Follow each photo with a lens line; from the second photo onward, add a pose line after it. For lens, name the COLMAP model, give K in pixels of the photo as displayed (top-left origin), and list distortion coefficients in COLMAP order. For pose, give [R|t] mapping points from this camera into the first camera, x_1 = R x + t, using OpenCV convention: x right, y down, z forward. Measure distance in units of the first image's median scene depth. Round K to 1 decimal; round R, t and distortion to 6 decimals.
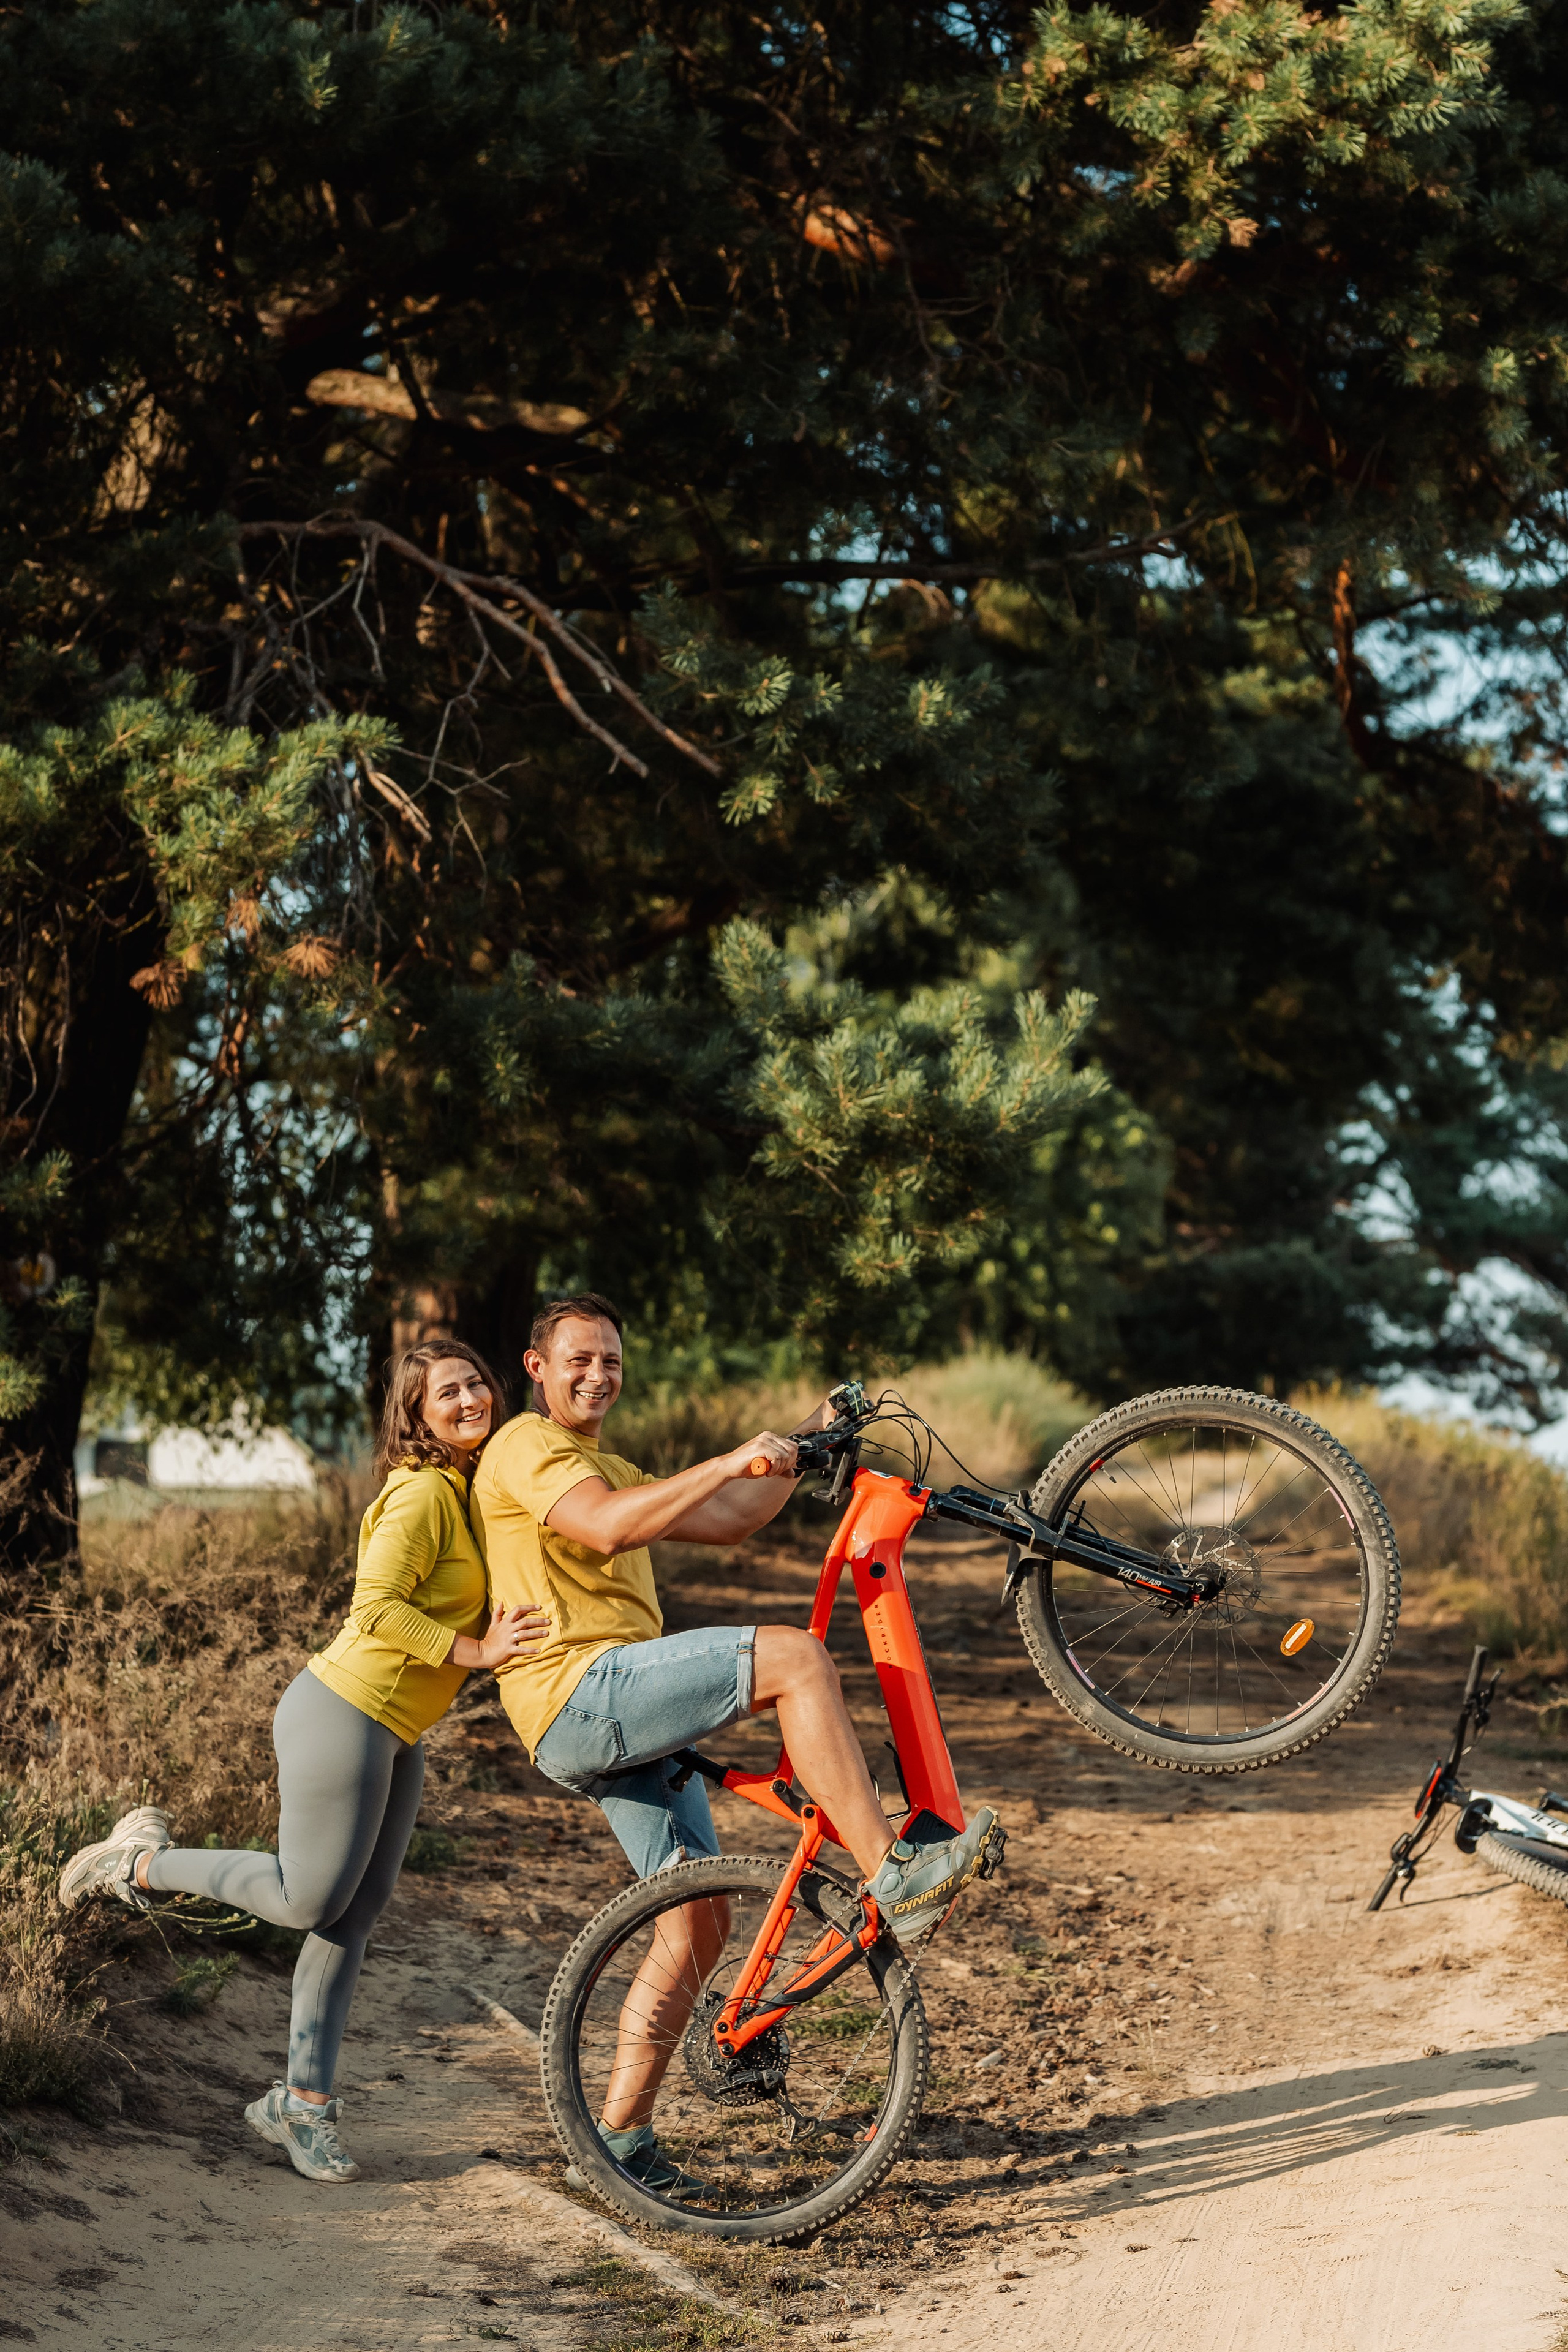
lens RADIAL K [[5781.7, 0, 784.0], [0, 5781.7, 1176.0], [0, 0, 1]] dist [-0.034586, 0.713788]
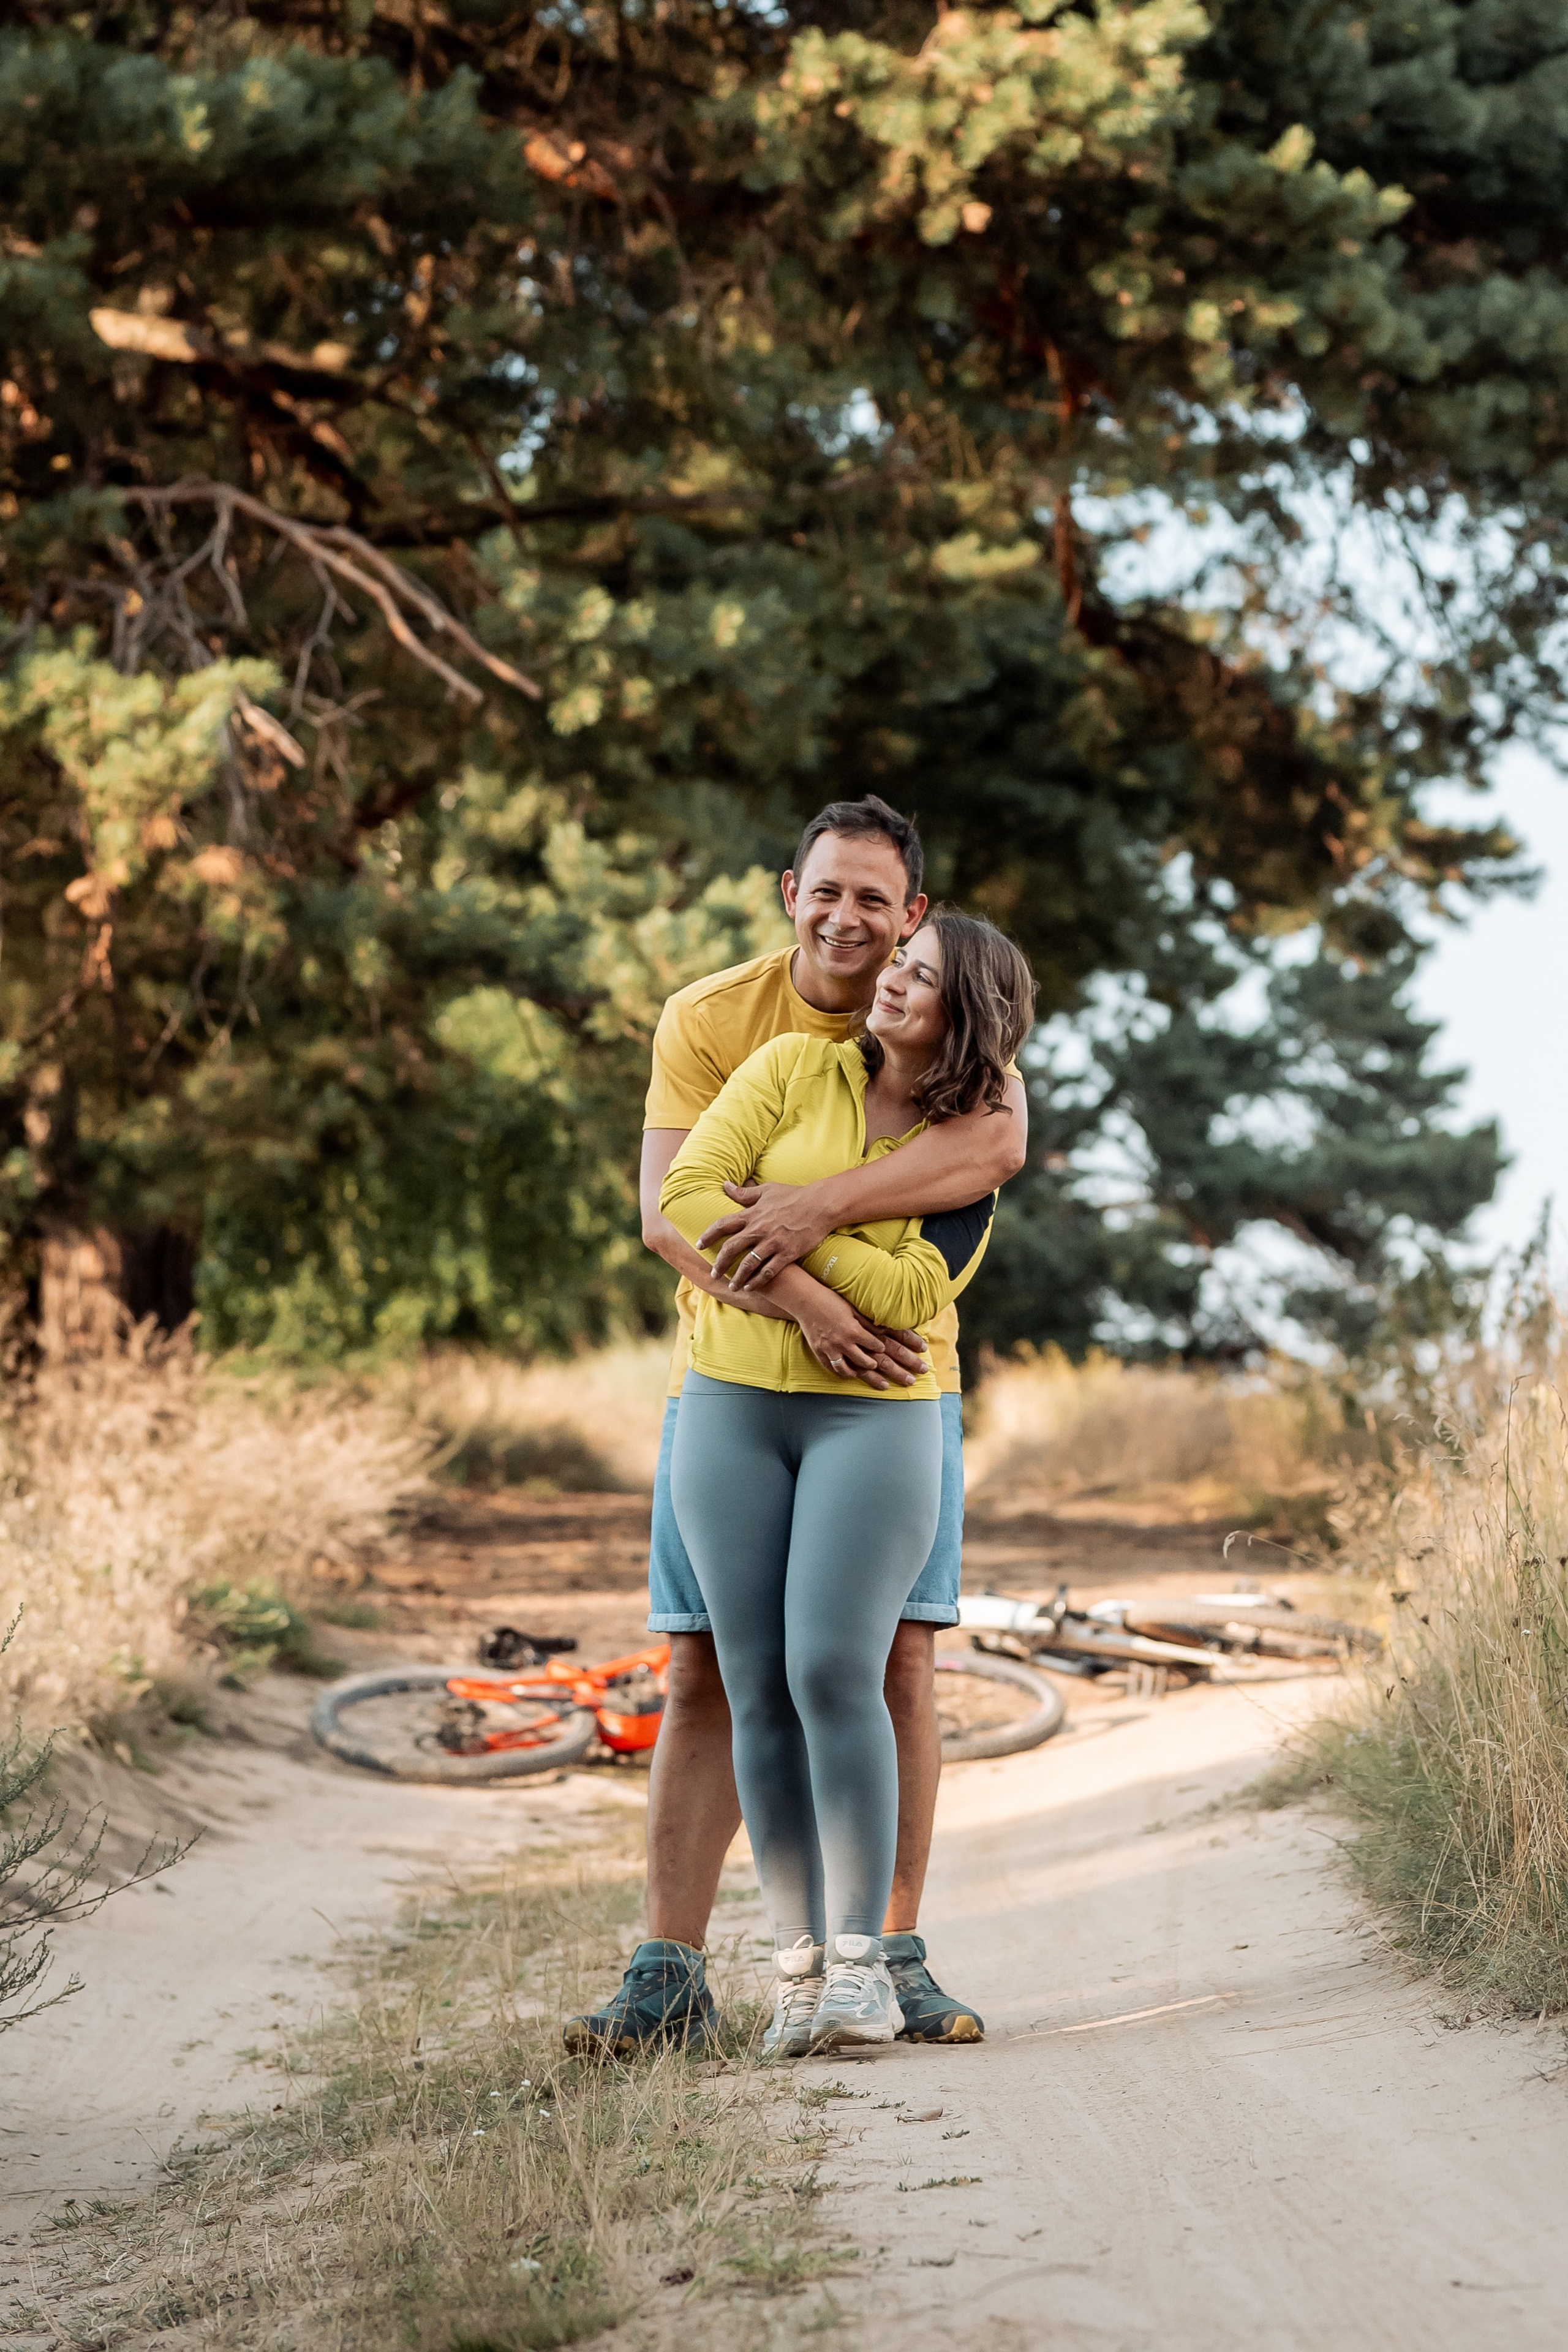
lens RADIAL K [[8888.3, 0, 784.0], [0, 8888.3, 1176.0], [0, 0, 1]] dist [-1.809374, 47.974475]
pose [[0.996706, -0.044092, 0.068063, -0.087302], [0.044276, 0.999019, -0.001191, 0.030391], [-0.067943, 0.004201, 0.997680, -0.752040]]
